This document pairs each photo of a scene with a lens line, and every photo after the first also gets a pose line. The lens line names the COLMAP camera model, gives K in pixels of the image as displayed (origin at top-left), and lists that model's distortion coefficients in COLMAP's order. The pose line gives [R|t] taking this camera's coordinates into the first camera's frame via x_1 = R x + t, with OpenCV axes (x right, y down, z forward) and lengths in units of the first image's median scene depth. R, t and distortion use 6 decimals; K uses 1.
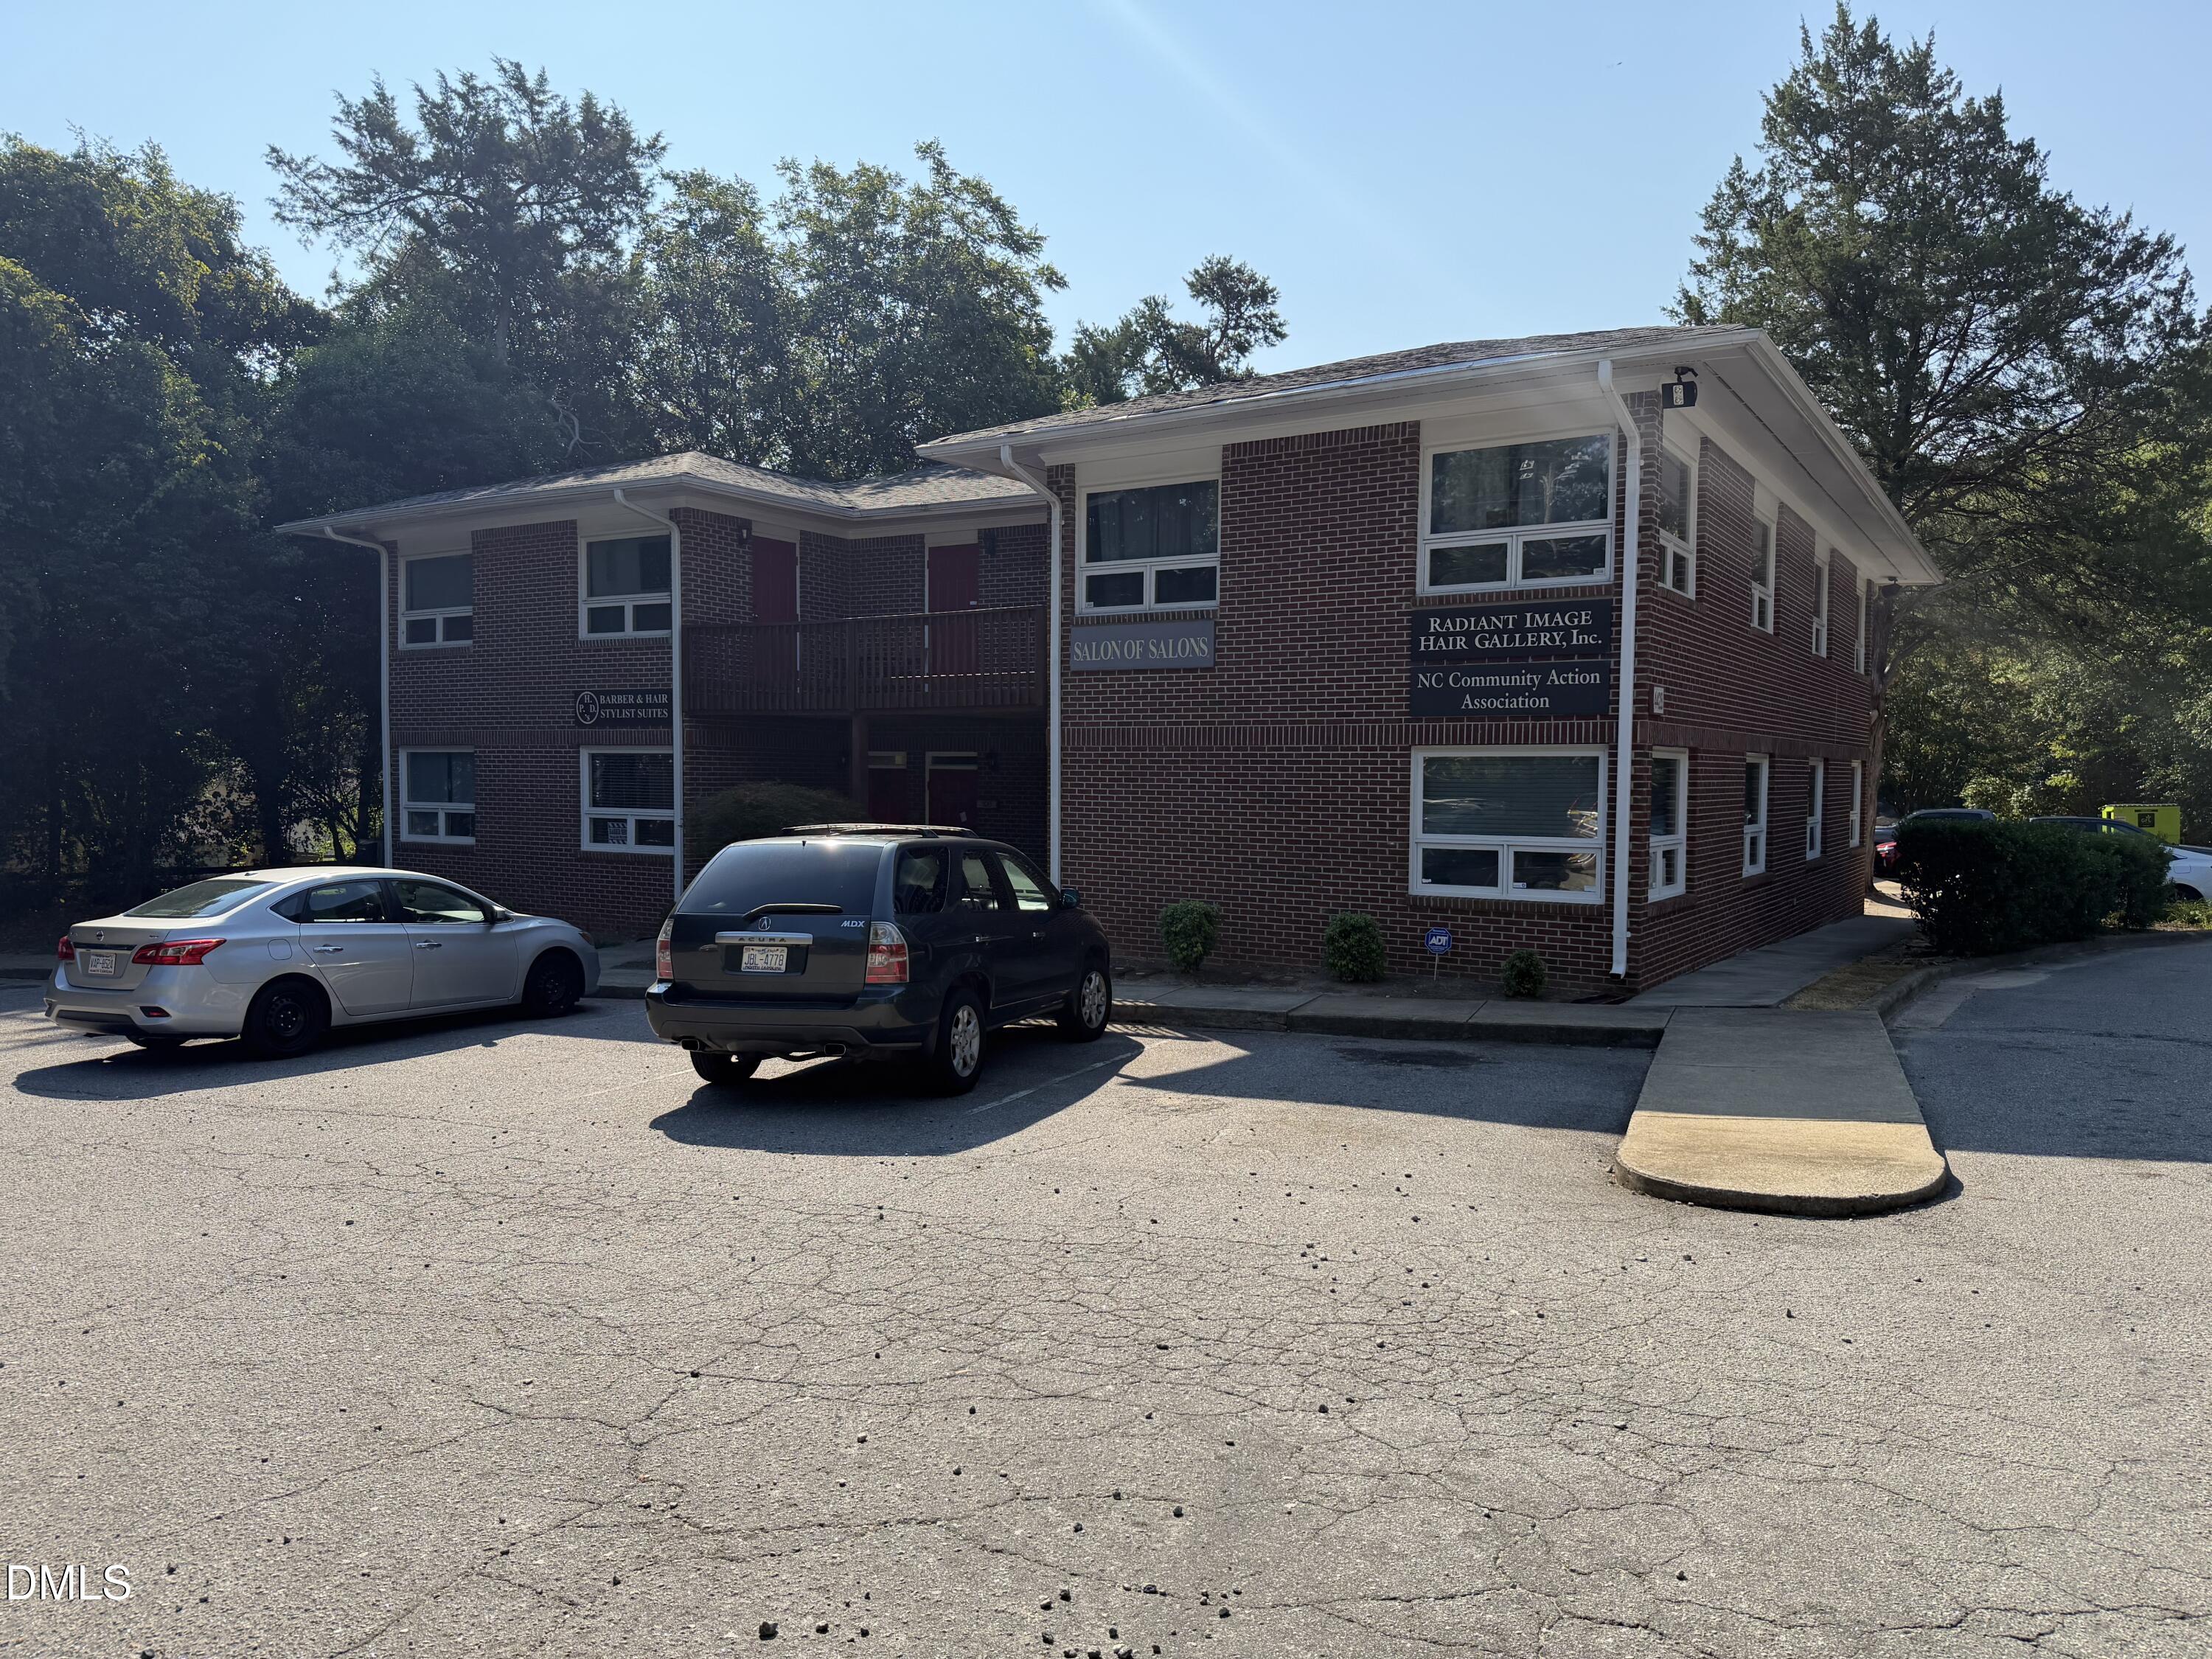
lens RADIAL K [[1542.9, 0, 1104.9], [0, 1542.9, 836.7], [0, 0, 1]] dist [0.075219, -0.096890]
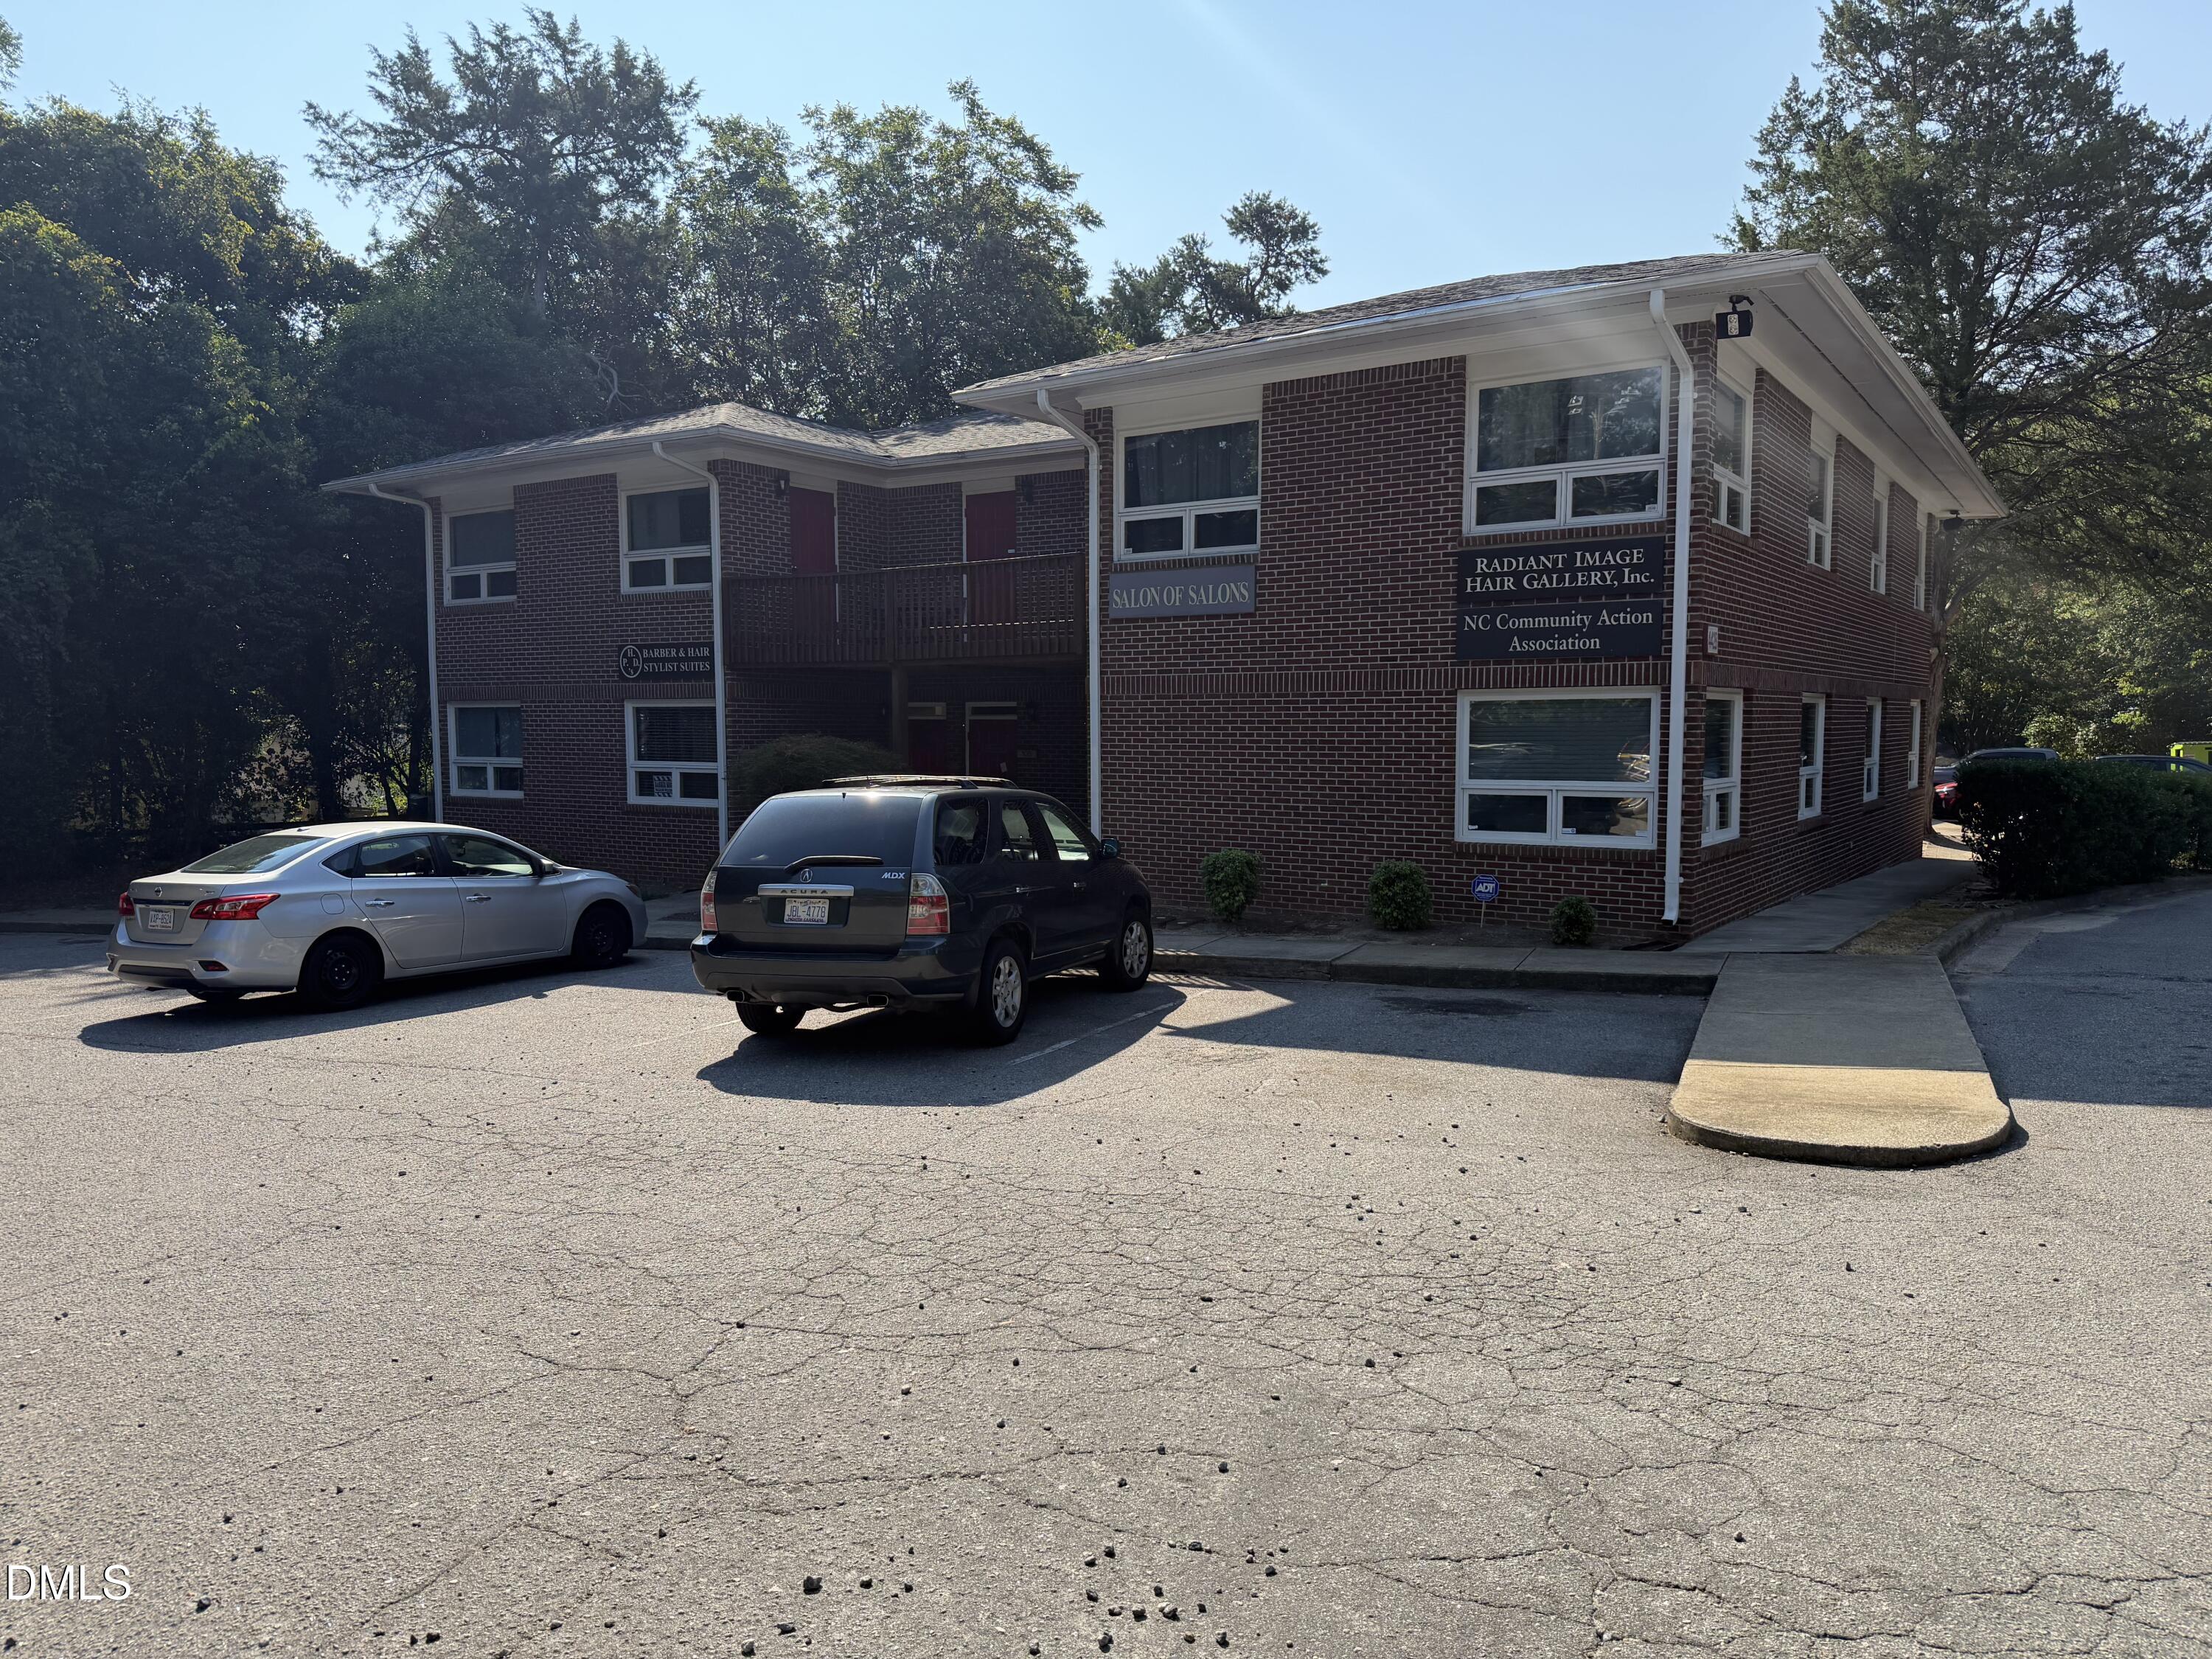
lens RADIAL K [[1542.9, 0, 1091.2], [0, 1542.9, 834.6], [0, 0, 1]] dist [0.075219, -0.096890]
pose [[0.999321, -0.008043, -0.035963, 0.000470], [0.009184, 0.999456, 0.031684, -0.000221], [0.035689, -0.031993, 0.998851, 0.004826]]
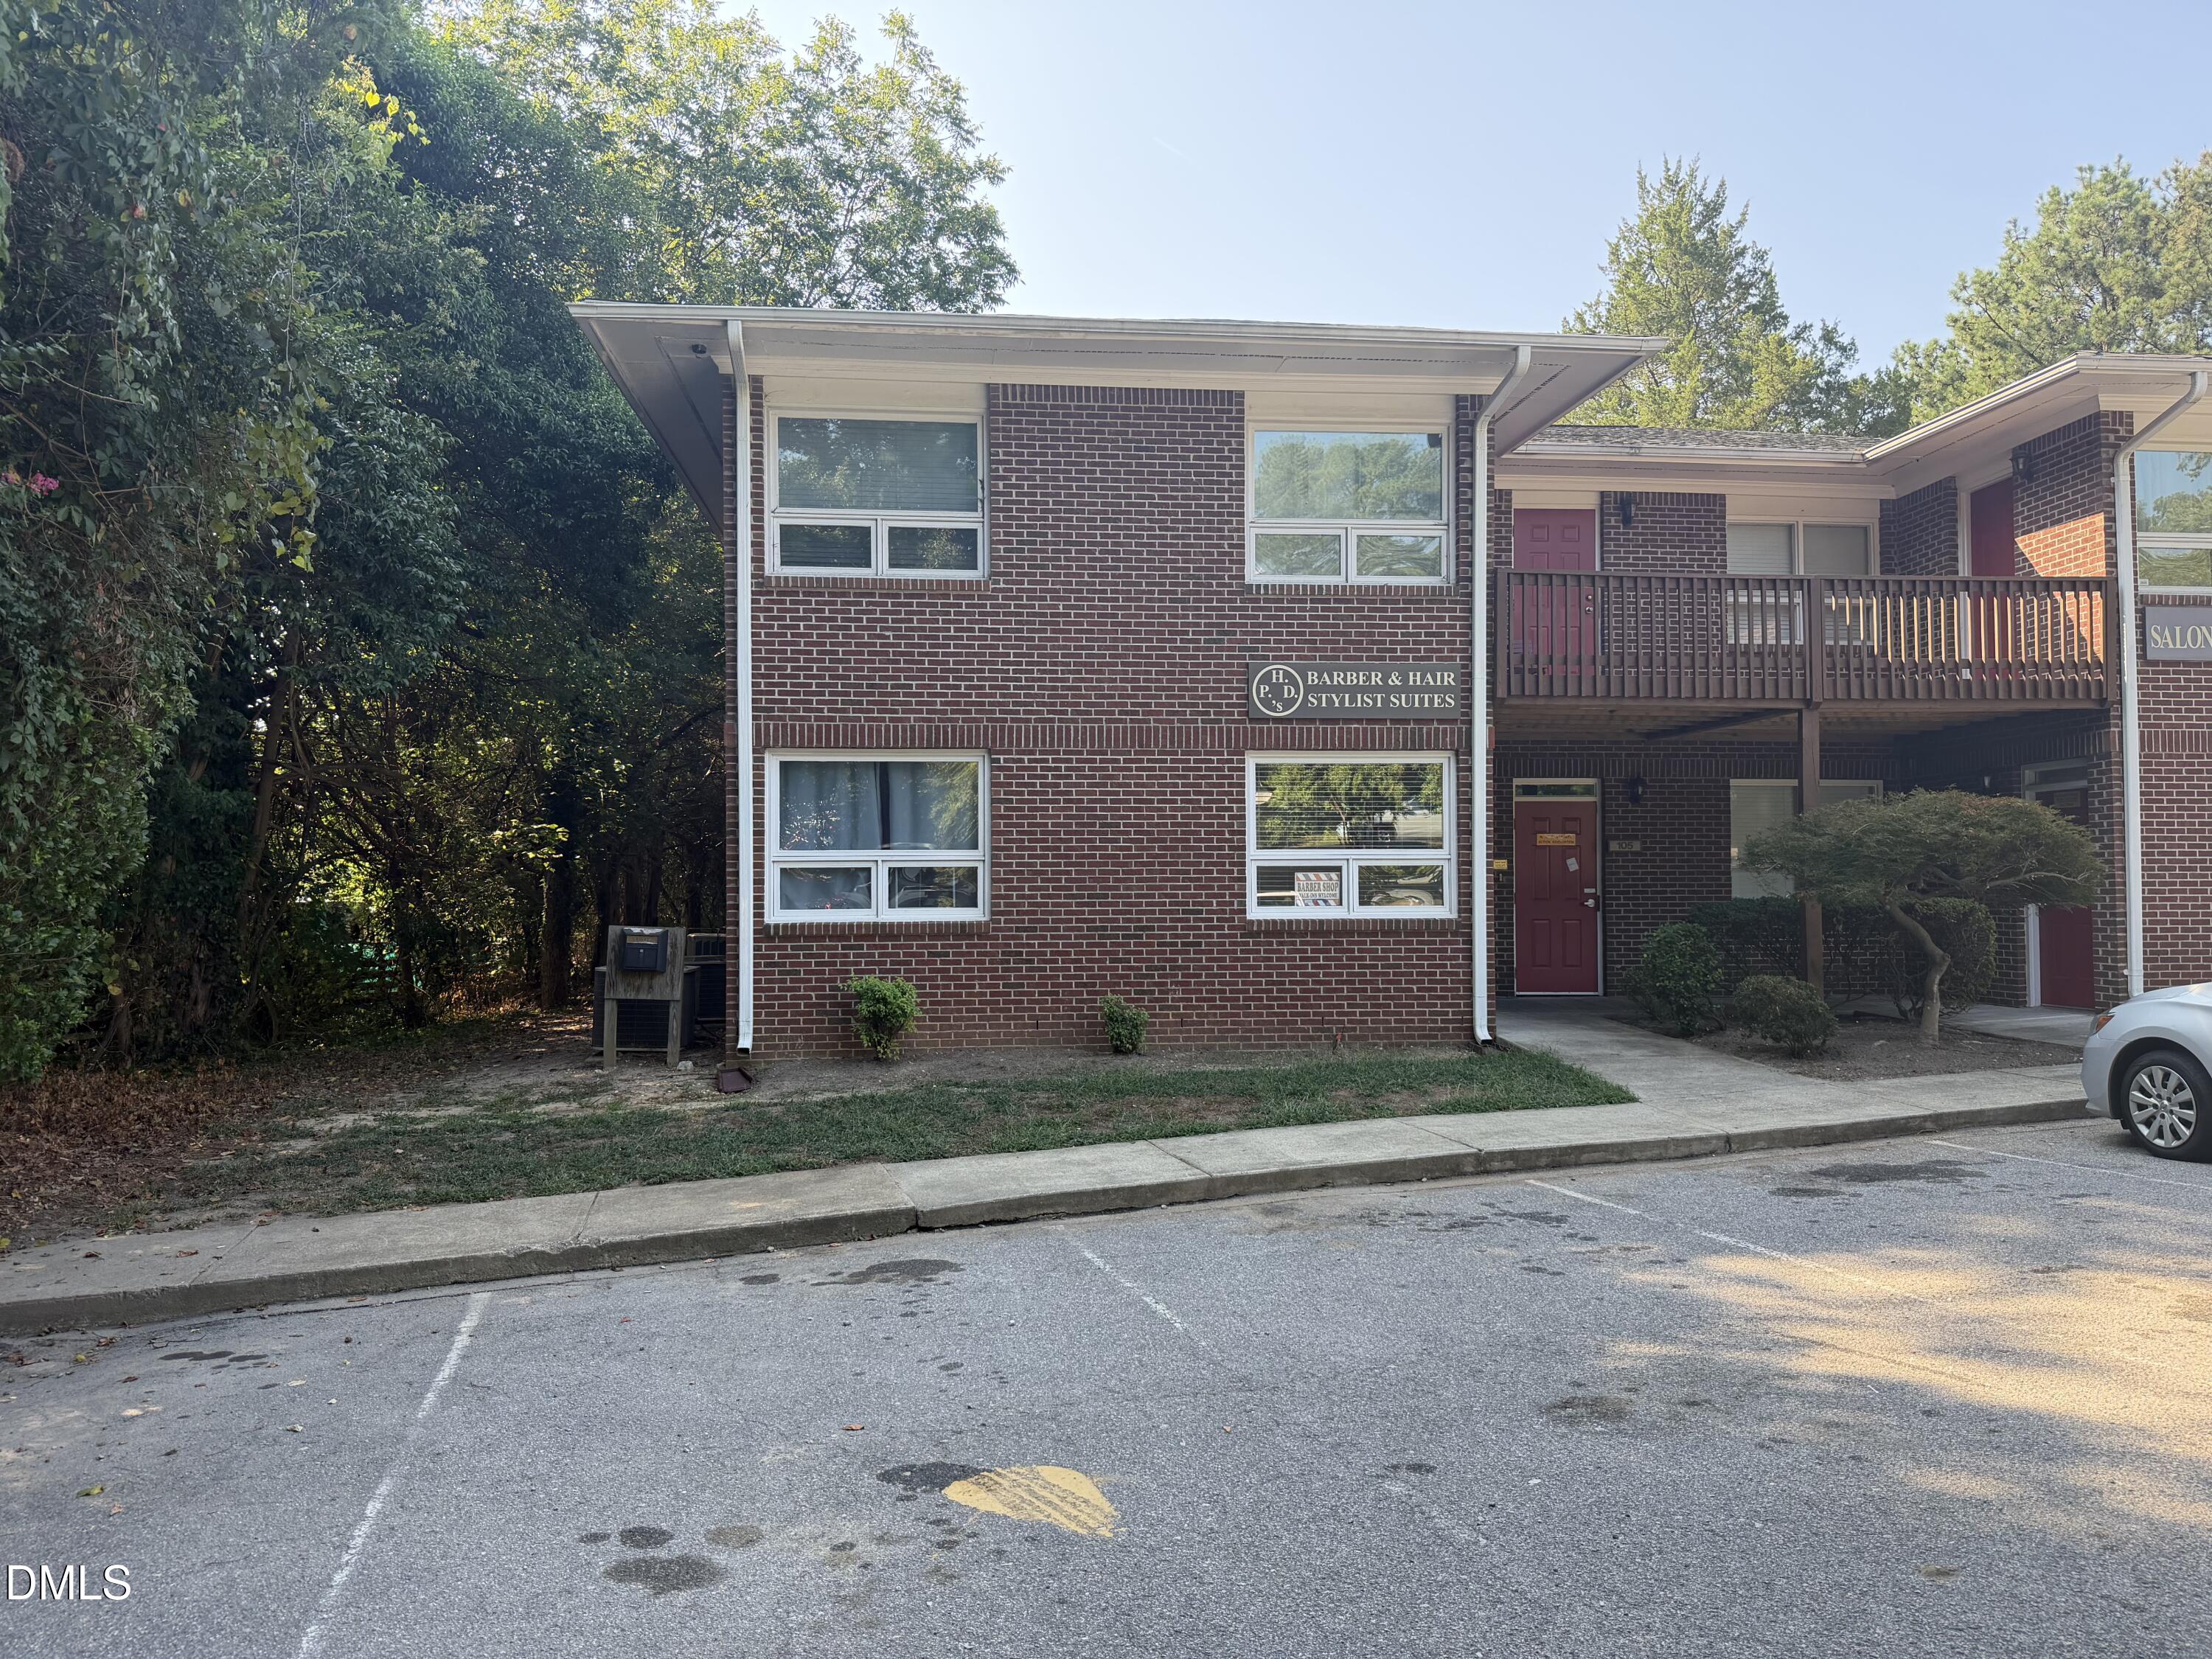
lens RADIAL K [[1542.9, 0, 1081.8], [0, 1542.9, 843.6], [0, 0, 1]] dist [0.075219, -0.096890]
pose [[0.792334, 0.003226, 0.610079, -1.178203], [0.037145, 0.997876, -0.053518, 0.014406], [-0.608955, 0.065066, 0.790531, 0.848569]]
